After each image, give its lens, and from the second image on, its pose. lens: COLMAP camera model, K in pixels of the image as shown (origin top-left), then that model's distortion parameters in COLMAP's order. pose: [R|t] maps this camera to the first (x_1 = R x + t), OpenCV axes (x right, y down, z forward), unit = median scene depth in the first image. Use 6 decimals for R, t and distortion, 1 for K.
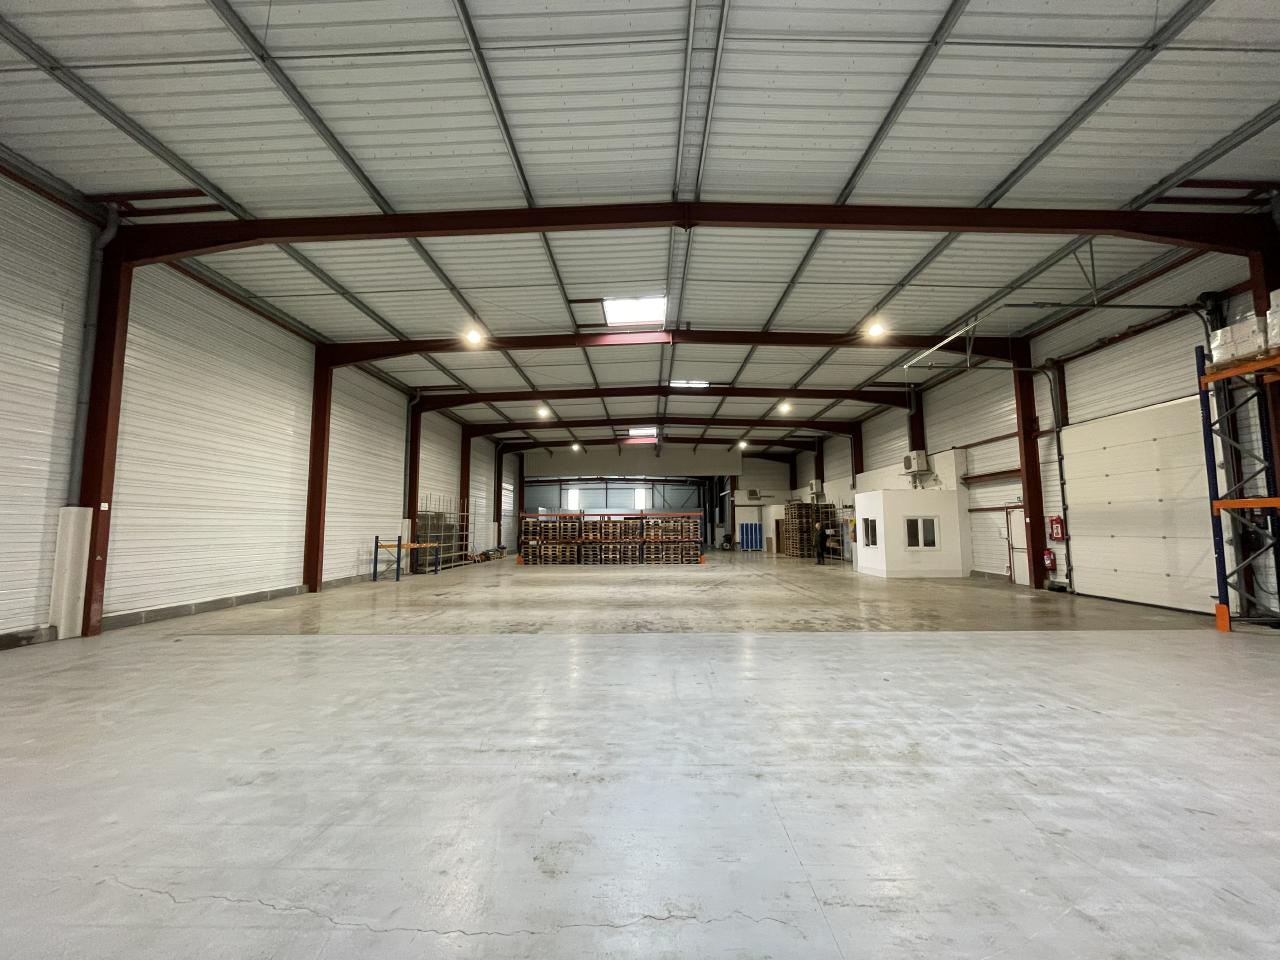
lens RADIAL K [[517.5, 0, 643.7], [0, 517.5, 480.2], [0, 0, 1]] dist [-0.004012, 0.000041]
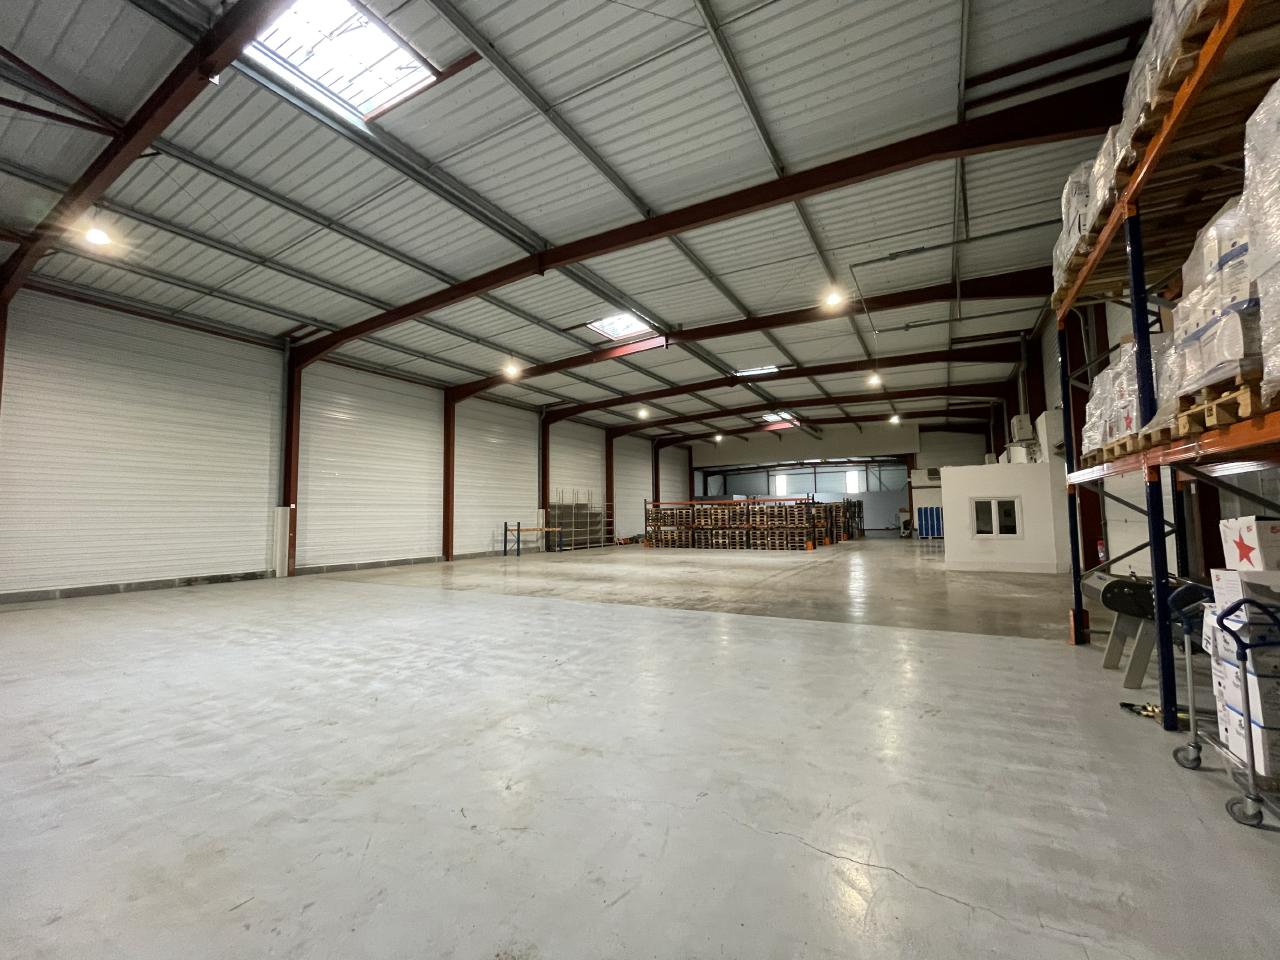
lens RADIAL K [[517.5, 0, 643.7], [0, 517.5, 480.2], [0, 0, 1]] dist [-0.004012, 0.000041]
pose [[0.870666, -0.041365, -0.490132, 0.503111], [0.054291, 0.998451, 0.012178, 0.002428], [0.488869, -0.037212, 0.871563, 0.012724]]
